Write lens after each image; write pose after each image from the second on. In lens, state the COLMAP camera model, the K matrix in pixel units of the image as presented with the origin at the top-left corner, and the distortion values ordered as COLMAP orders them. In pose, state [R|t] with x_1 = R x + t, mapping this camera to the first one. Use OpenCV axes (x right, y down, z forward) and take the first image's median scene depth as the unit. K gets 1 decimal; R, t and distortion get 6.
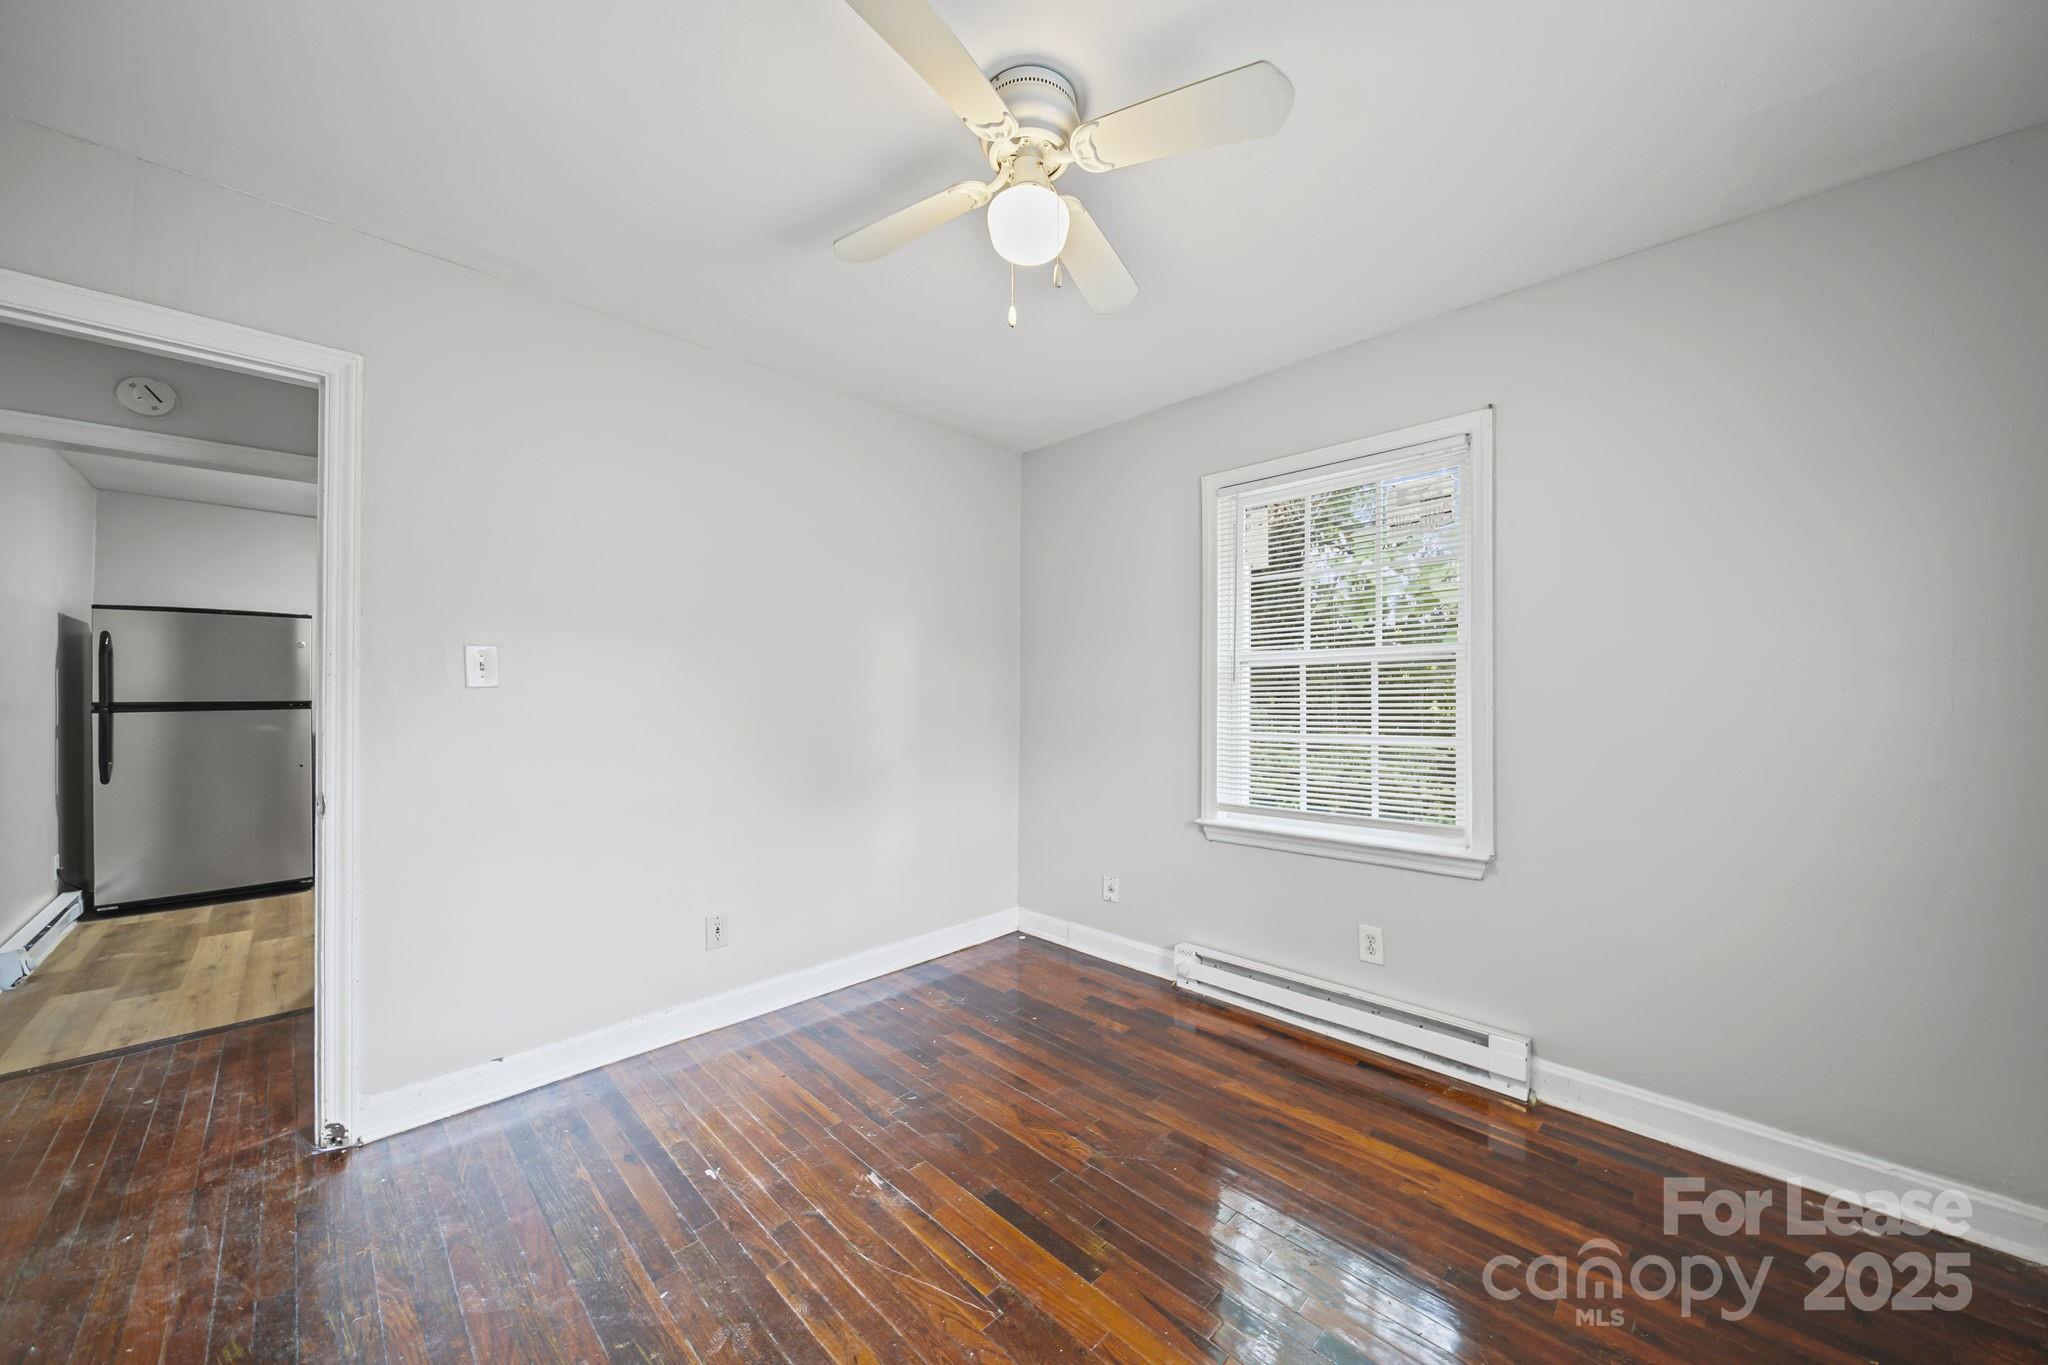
lens RADIAL K [[733.3, 0, 1024.0], [0, 733.3, 682.5], [0, 0, 1]] dist [-0.000489, -0.000089]
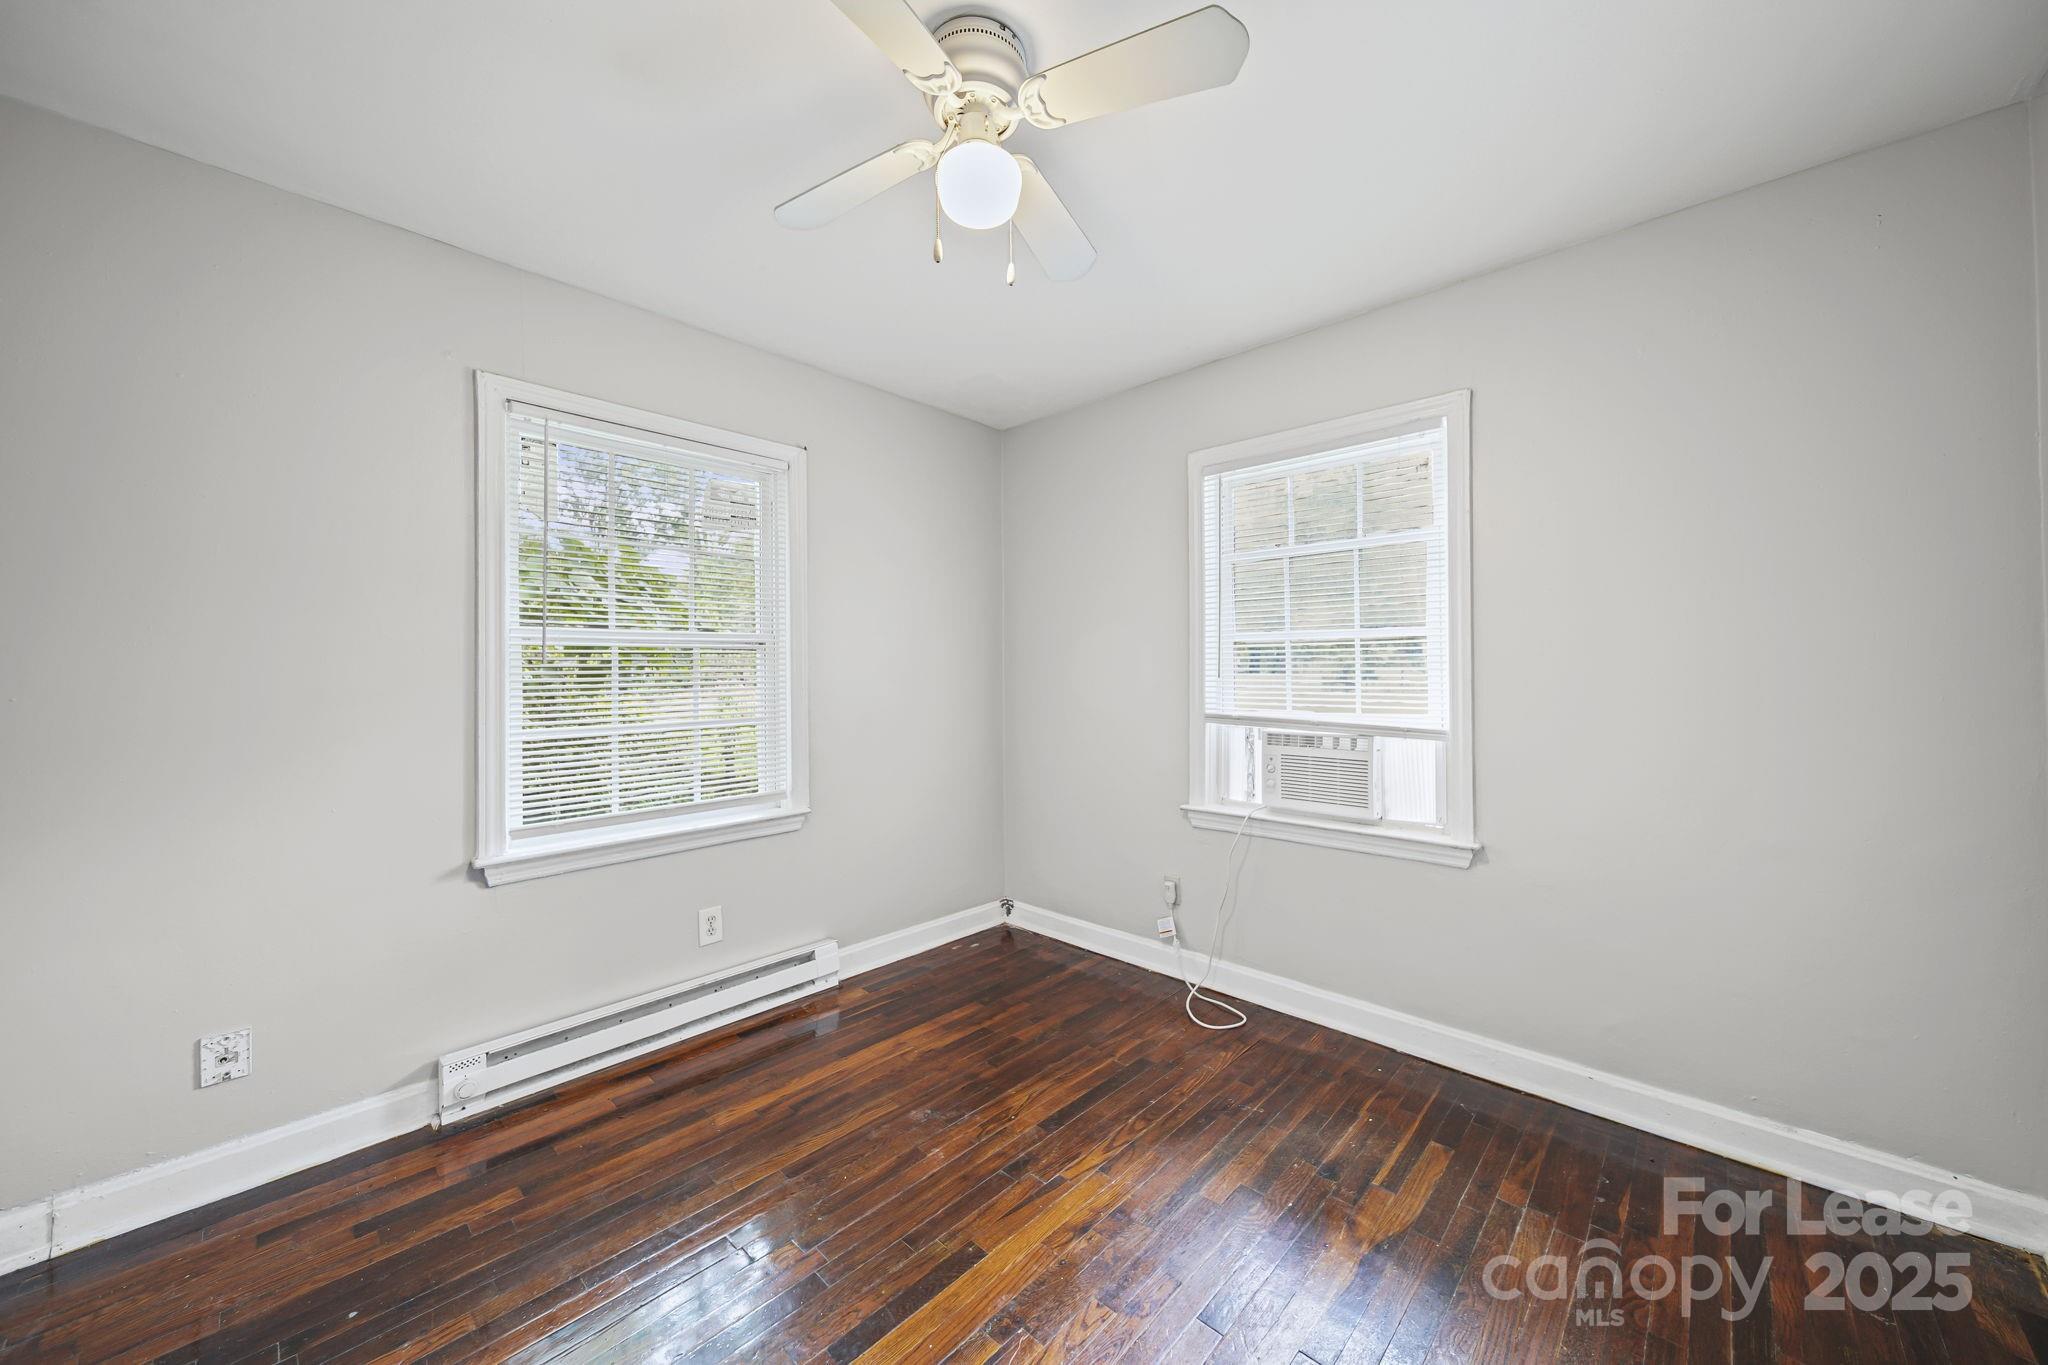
lens RADIAL K [[737.4, 0, 1047.7], [0, 737.4, 662.5], [0, 0, 1]] dist [-0.000447, -0.000463]
pose [[-0.051937, 0.018676, 0.998476, -0.567665], [-0.008698, 0.999779, -0.019153, 0.008103], [-0.998612, -0.009680, -0.051764, 0.580962]]
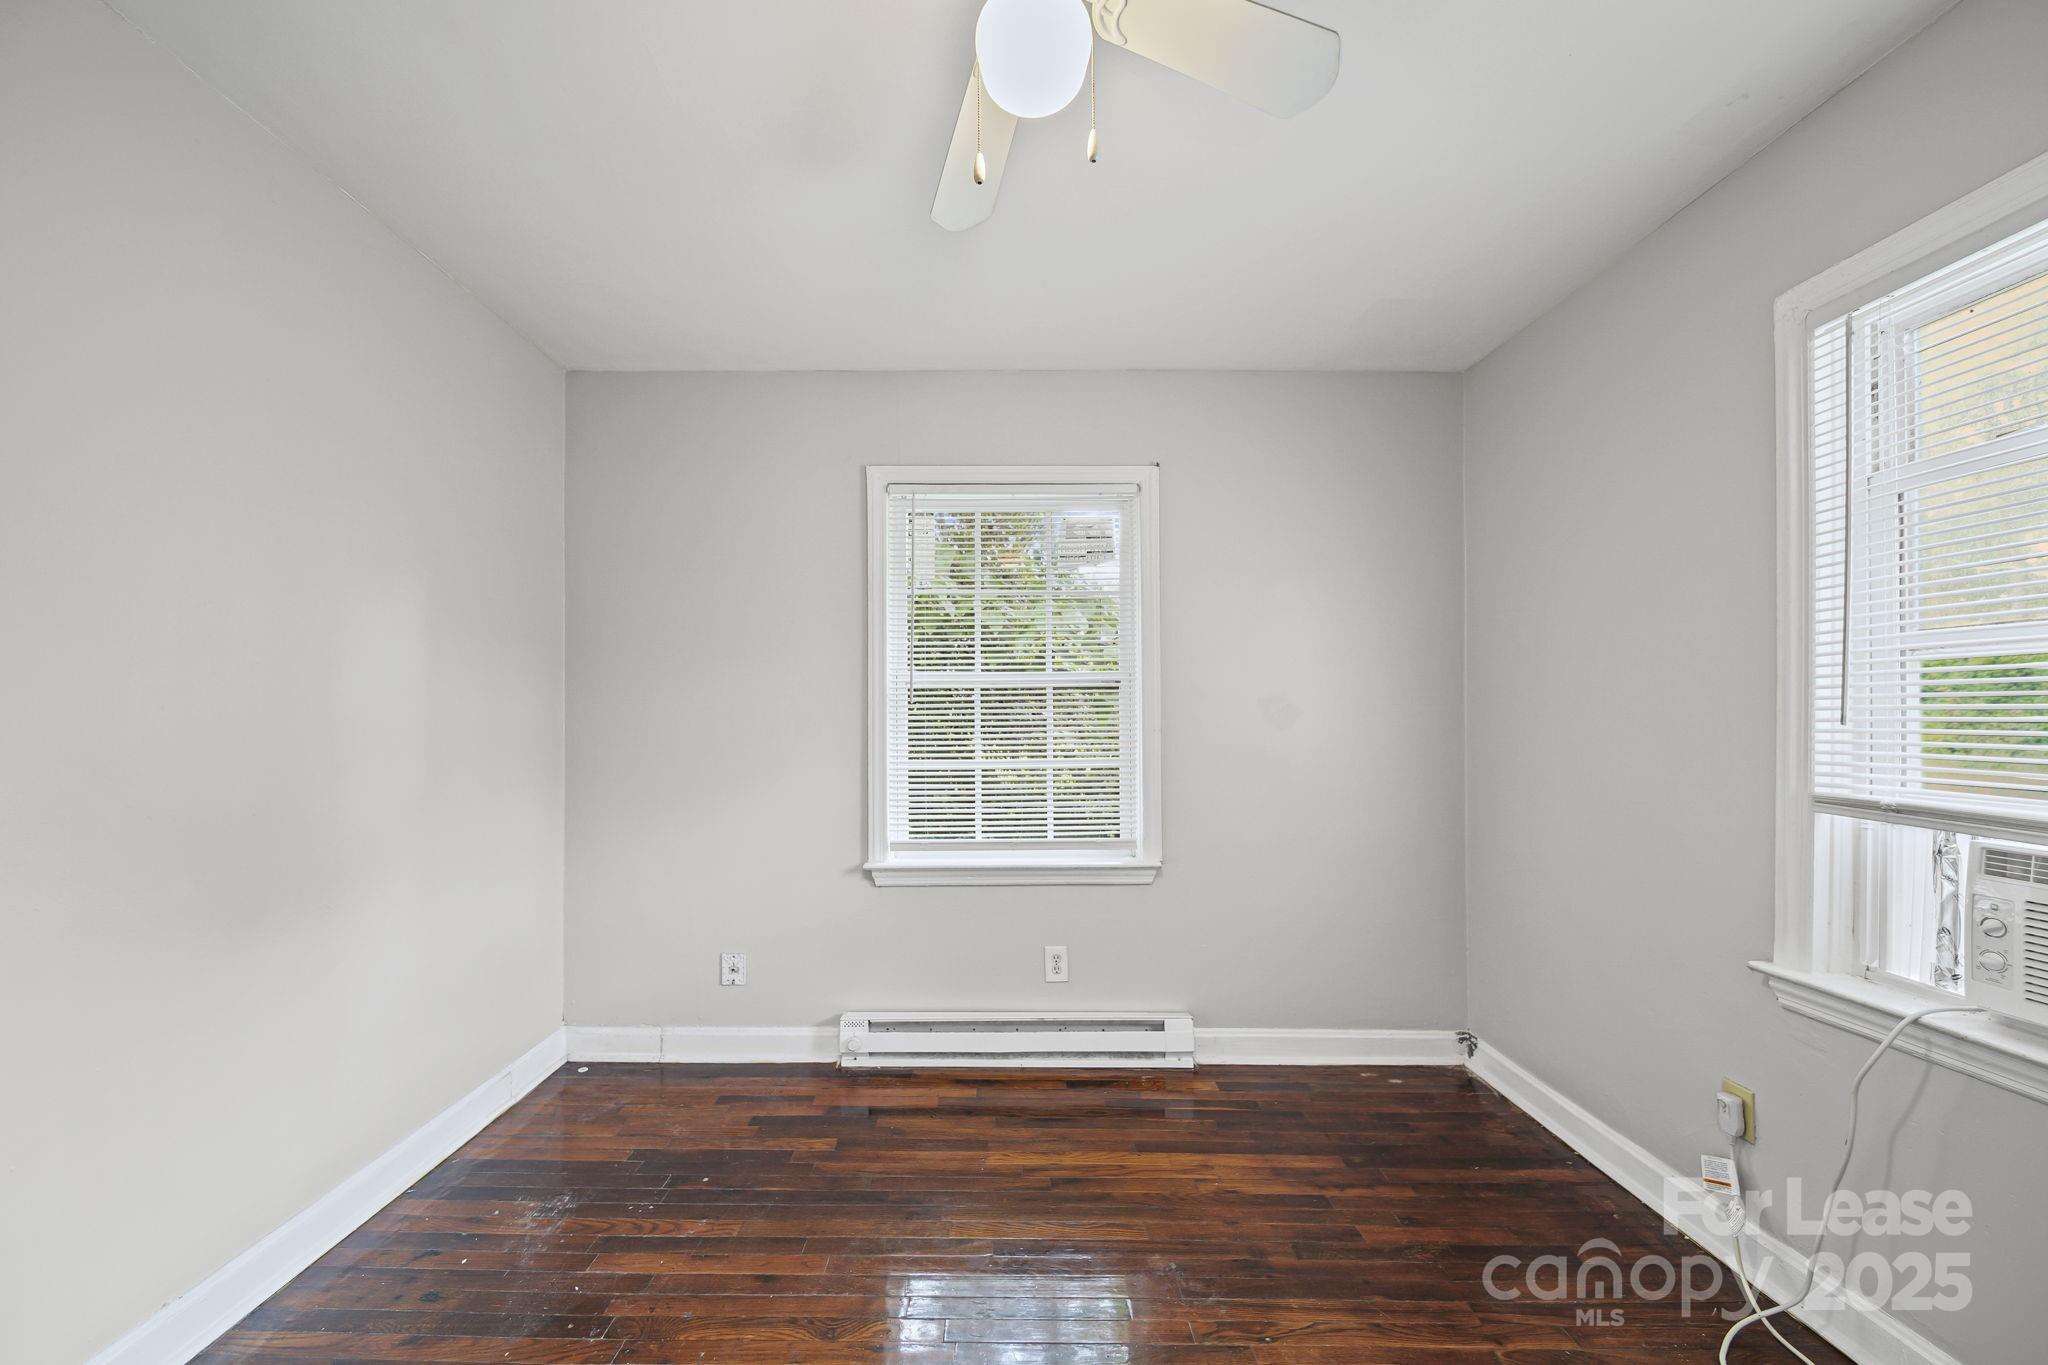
lens RADIAL K [[749.0, 0, 999.5], [0, 749.0, 711.0], [0, 0, 1]] dist [0.001854, -0.002849]
pose [[0.707688, 0.008124, 0.706478, -0.316491], [-0.012765, 0.999918, 0.001289, 0.005057], [-0.706409, -0.009930, 0.707734, 0.317146]]
